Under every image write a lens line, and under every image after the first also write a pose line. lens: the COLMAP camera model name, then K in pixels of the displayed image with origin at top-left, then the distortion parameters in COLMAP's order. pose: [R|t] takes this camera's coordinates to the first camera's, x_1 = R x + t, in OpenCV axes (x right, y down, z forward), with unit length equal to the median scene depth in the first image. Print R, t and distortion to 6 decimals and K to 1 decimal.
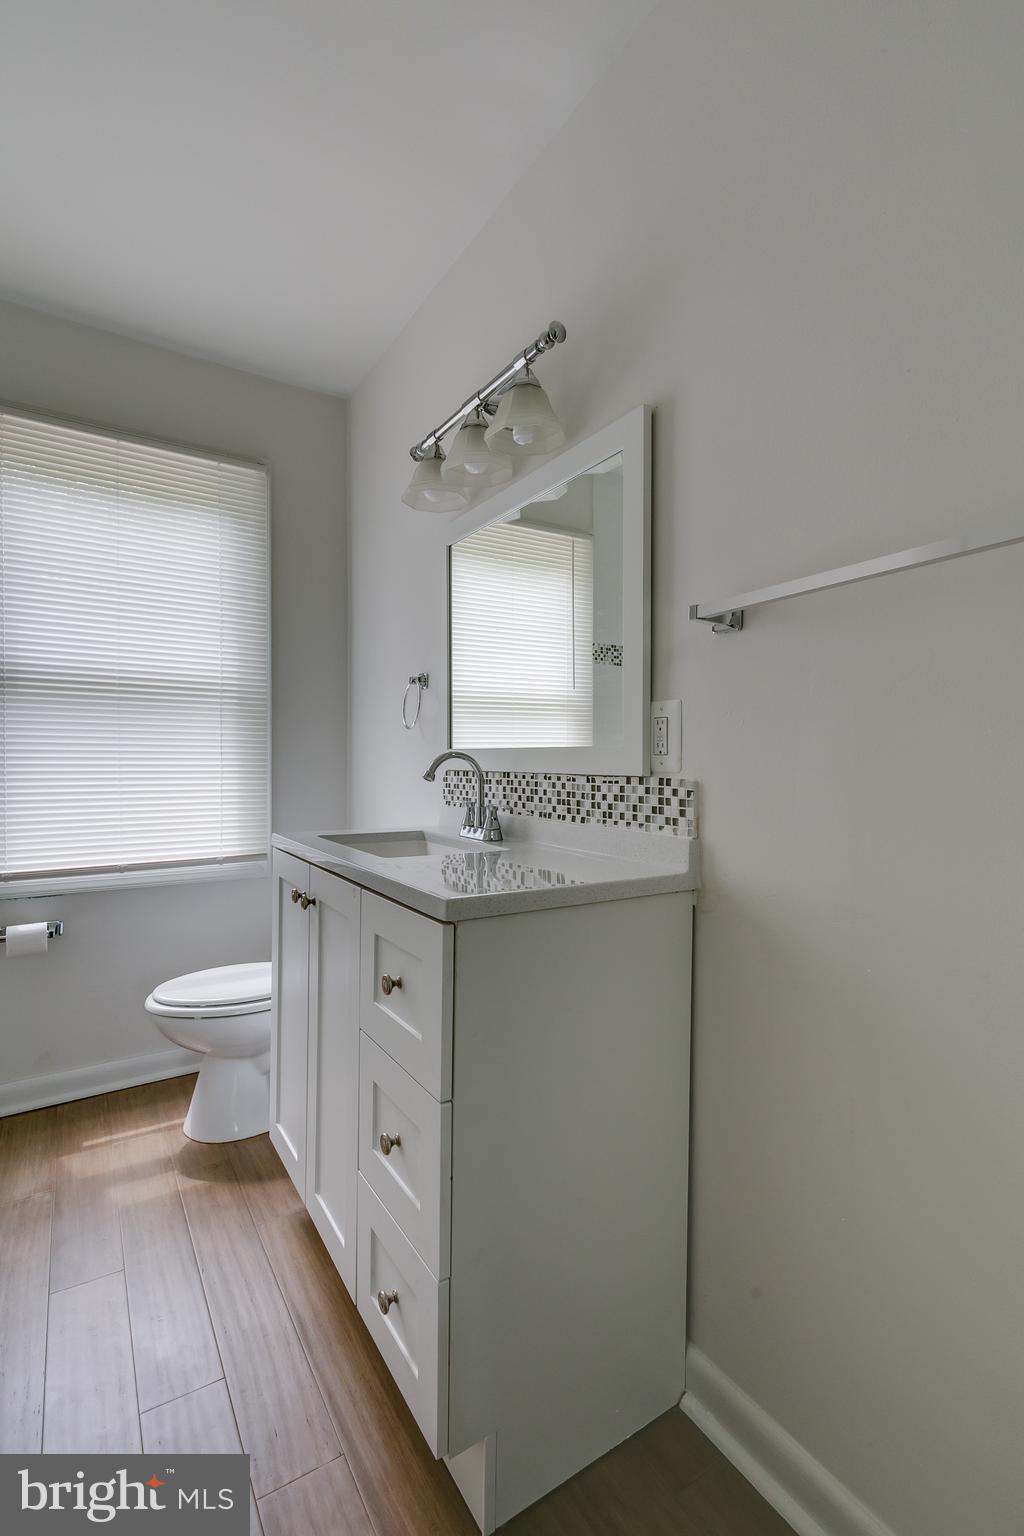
lens RADIAL K [[689.4, 0, 503.6], [0, 689.4, 766.3], [0, 0, 1]] dist [0.009697, -0.000526]
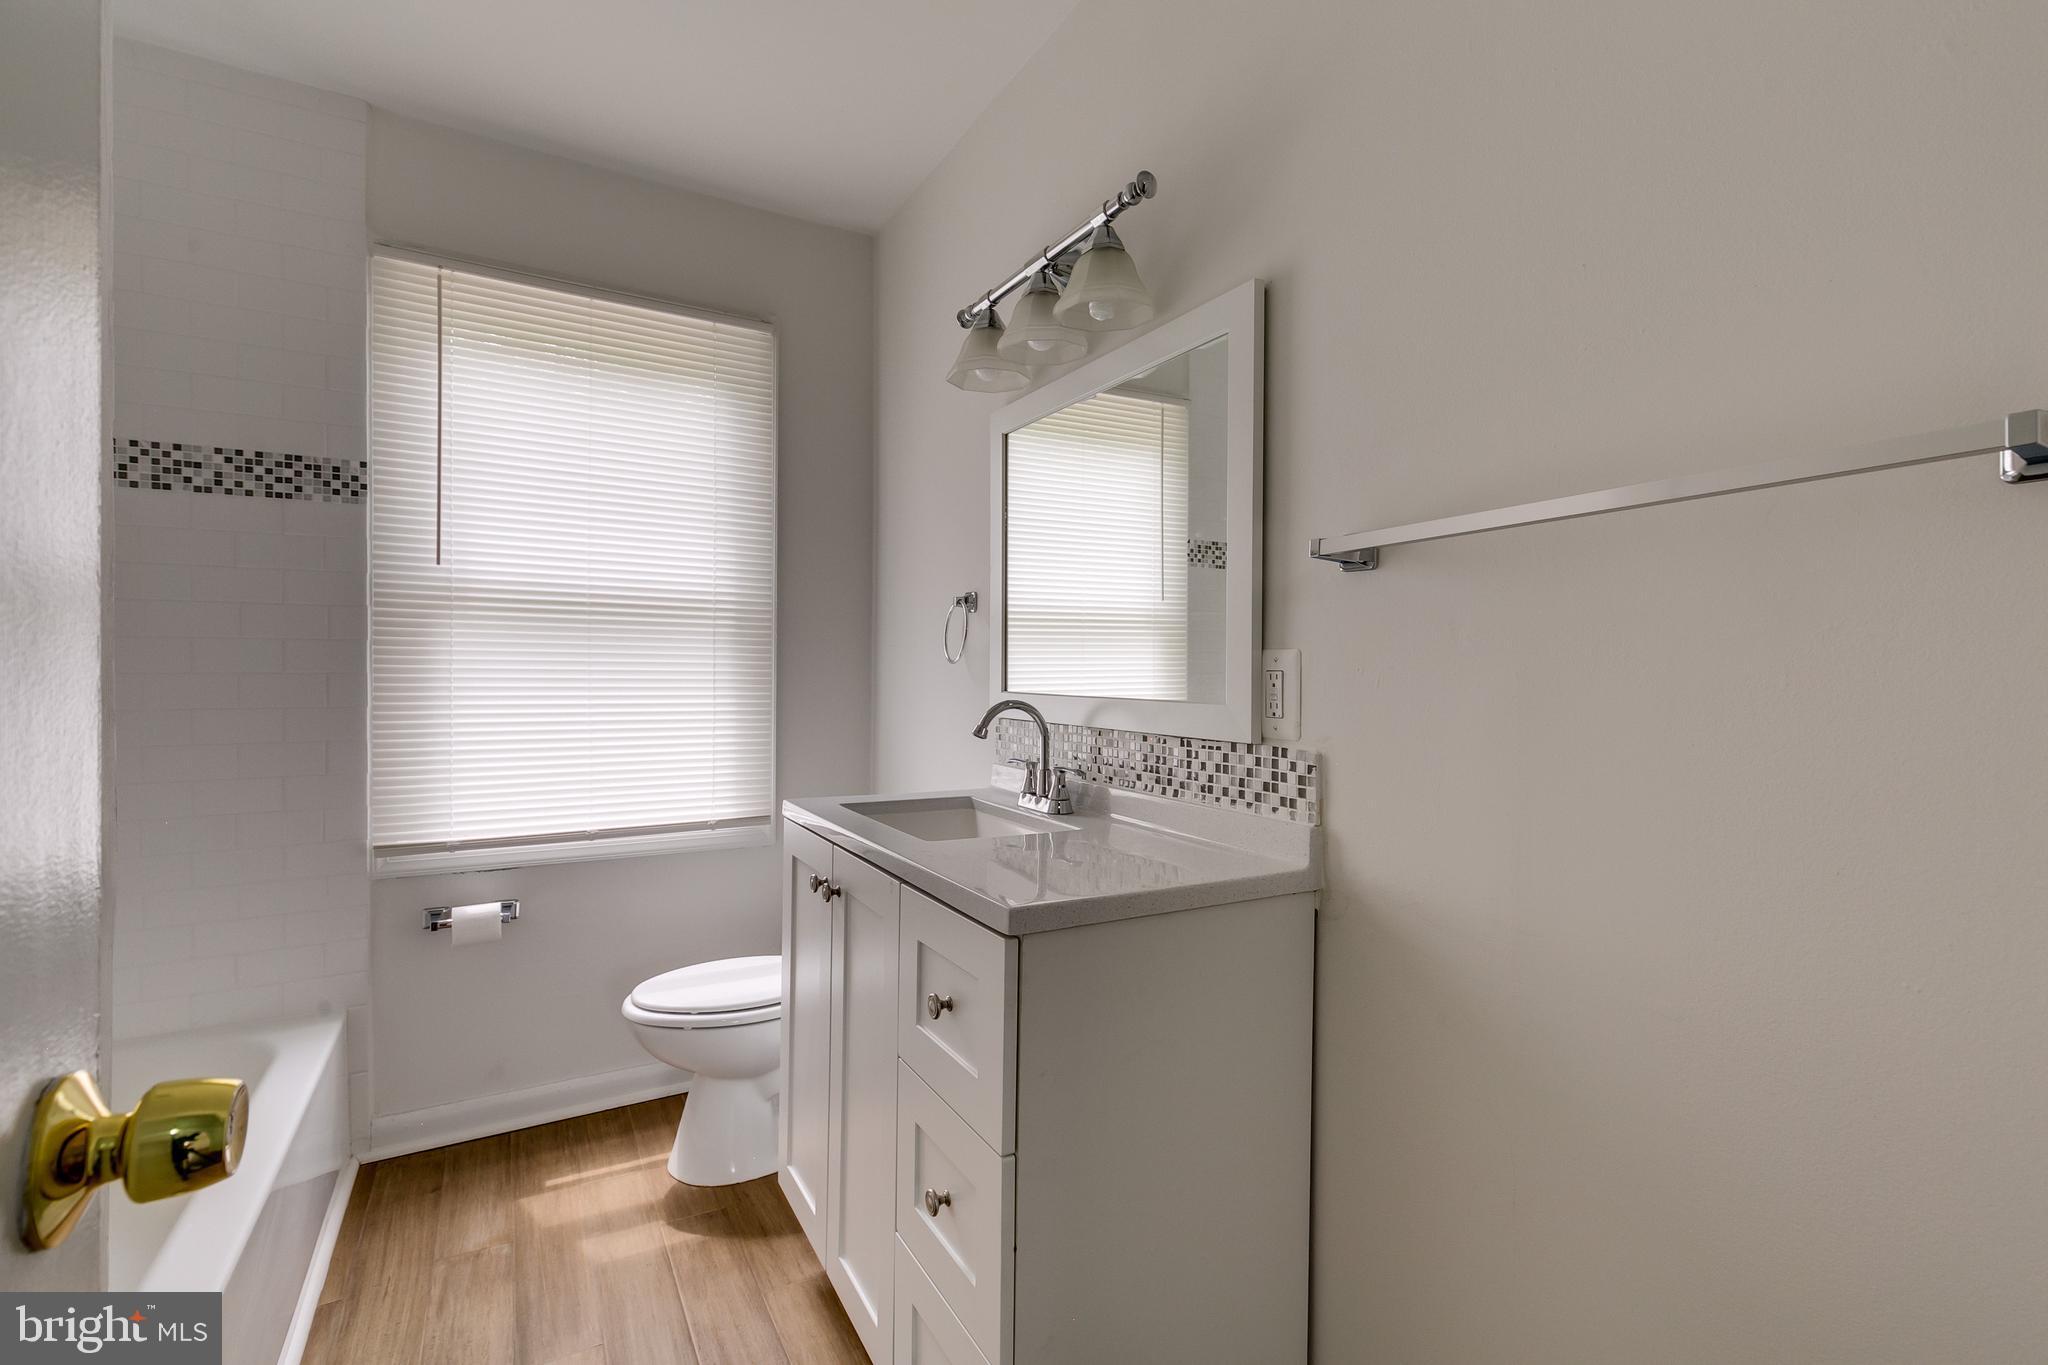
lens RADIAL K [[920.8, 0, 1031.1], [0, 920.8, 674.5], [0, 0, 1]] dist [0.009832, -0.000349]
pose [[0.999260, 0.004469, -0.038212, -0.010449], [-0.004641, 0.999979, -0.004420, -0.050017], [0.038191, 0.004595, 0.999260, -0.060615]]
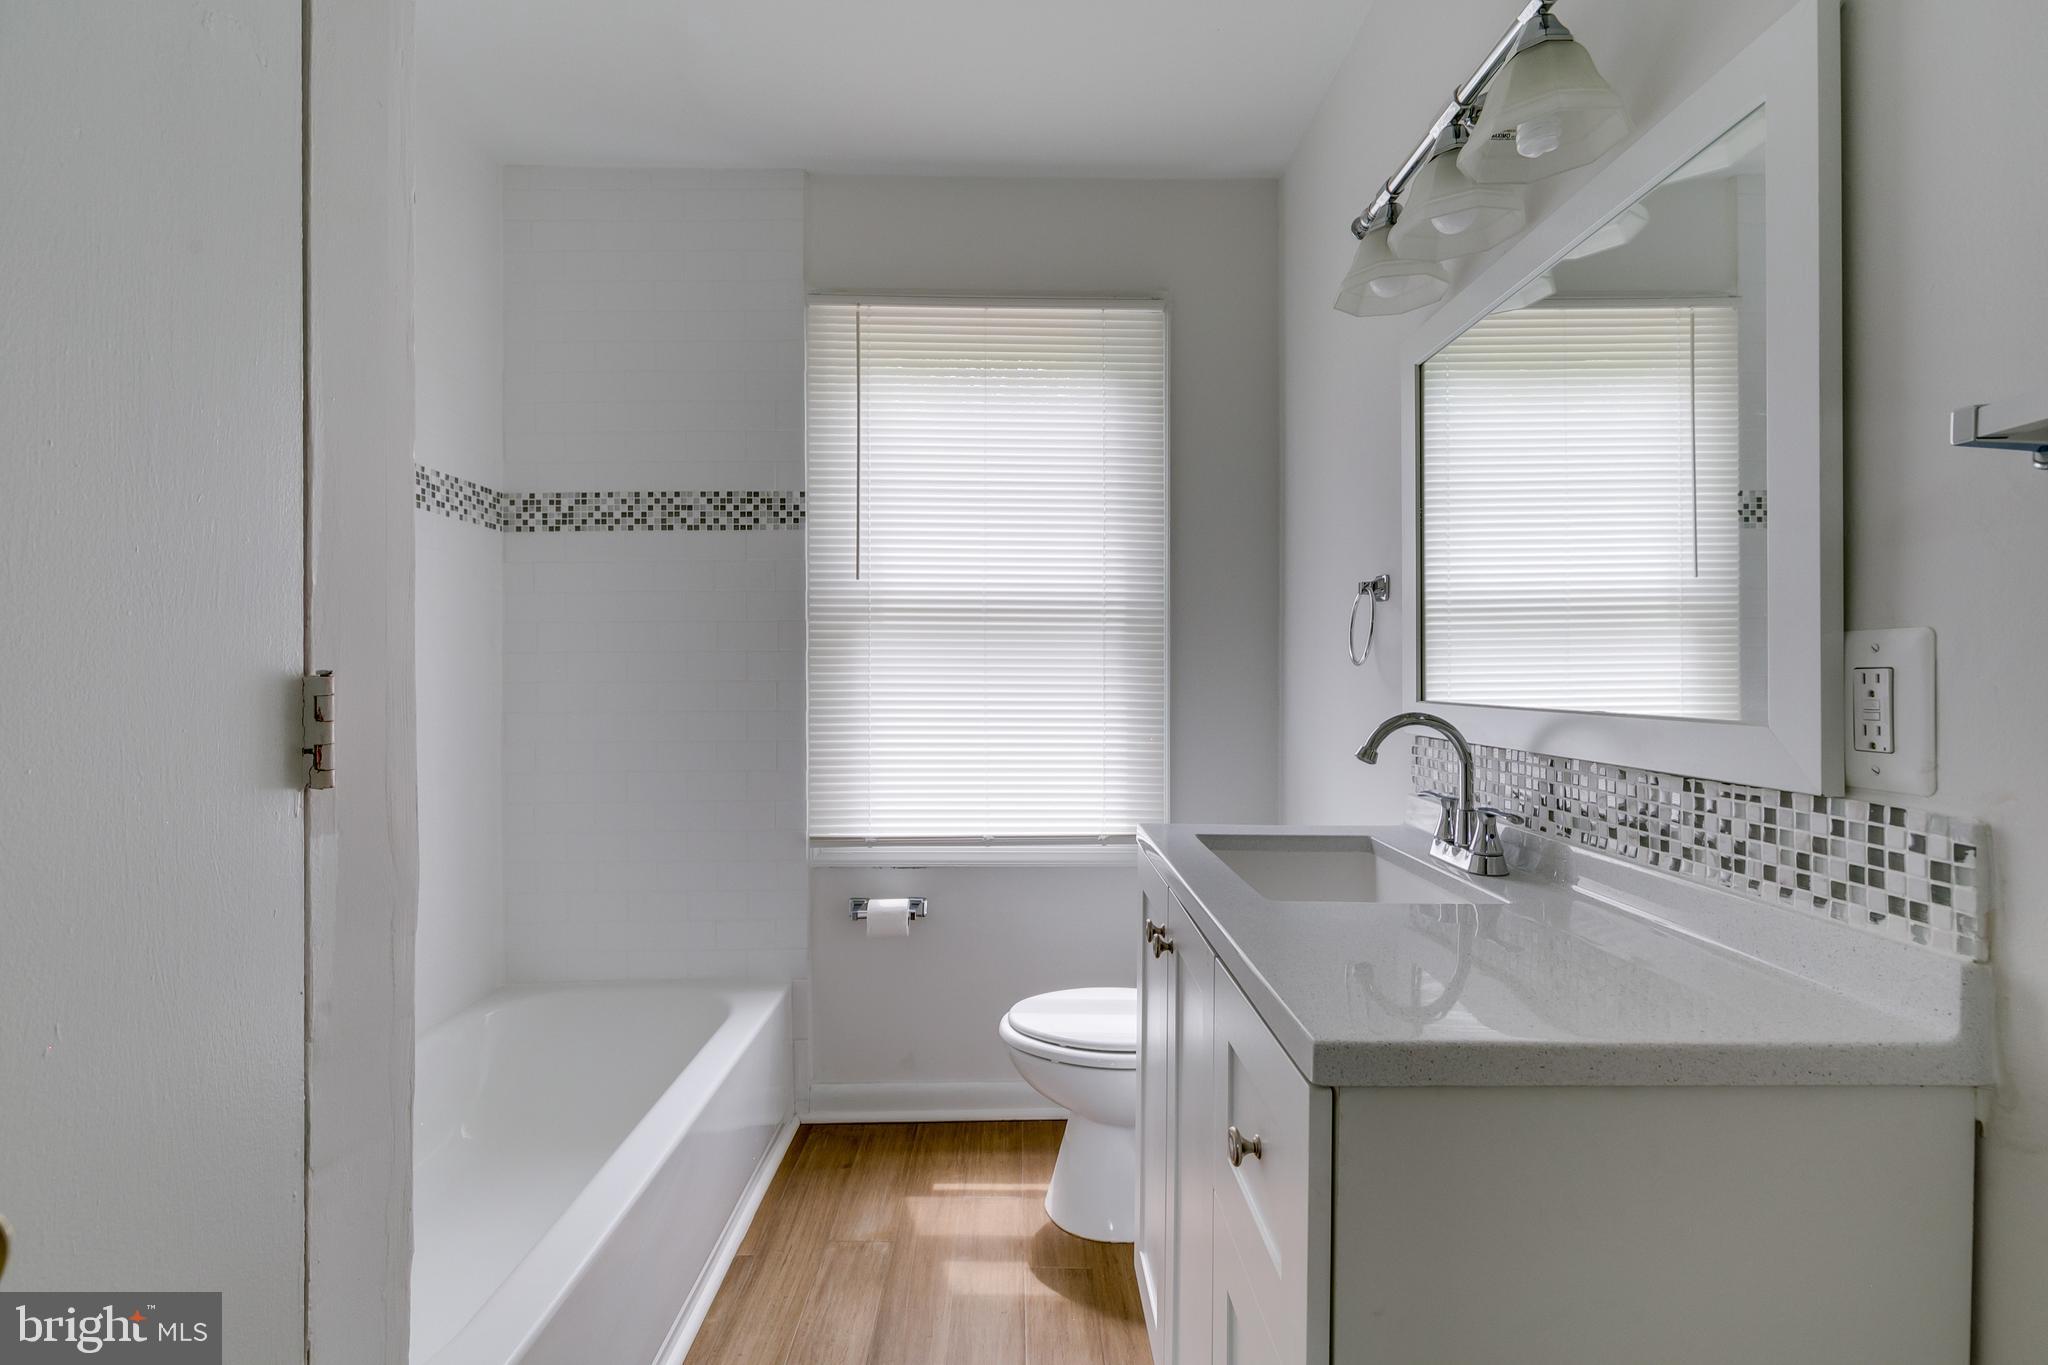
lens RADIAL K [[916.4, 0, 1031.8], [0, 916.4, 675.1], [0, 0, 1]] dist [0.007635, -0.004733]
pose [[0.853919, -0.002963, -0.520398, 0.060204], [-0.003037, 0.999938, -0.010677, -0.048016], [0.520398, 0.010698, 0.853857, 0.175989]]
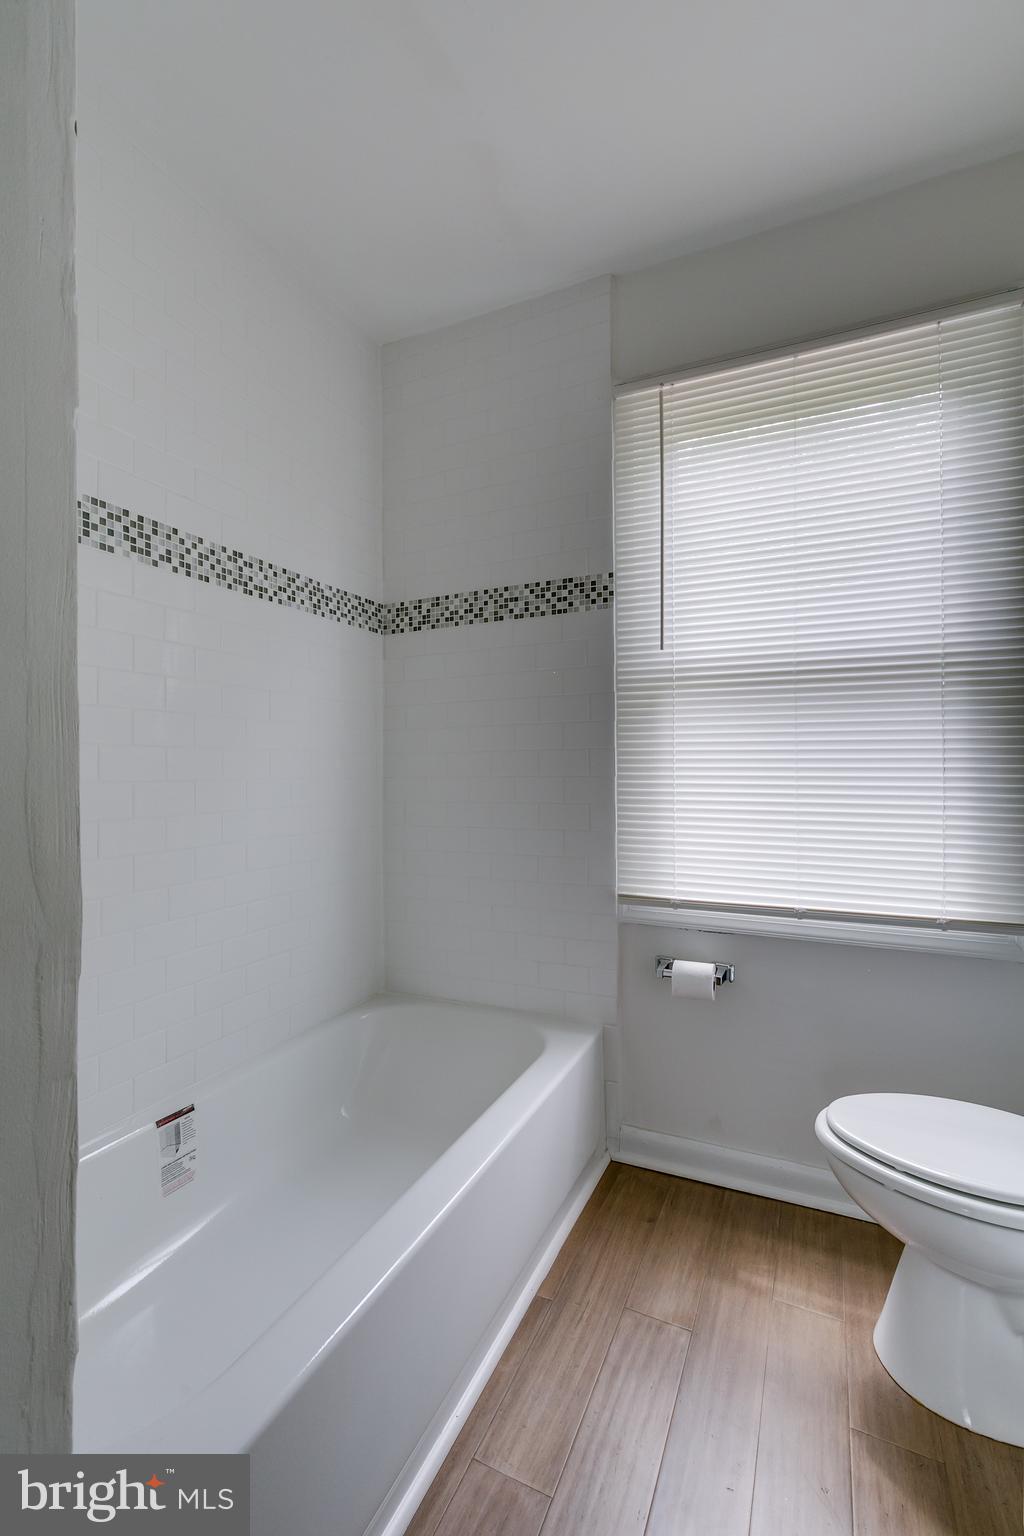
lens RADIAL K [[674.6, 0, 504.9], [0, 674.6, 768.6], [0, 0, 1]] dist [-0.002954, -0.000300]
pose [[0.536161, -0.008301, -0.844075, -0.142279], [-0.004310, 0.999912, -0.012571, -0.001559], [0.844105, 0.010378, 0.536078, 0.470553]]
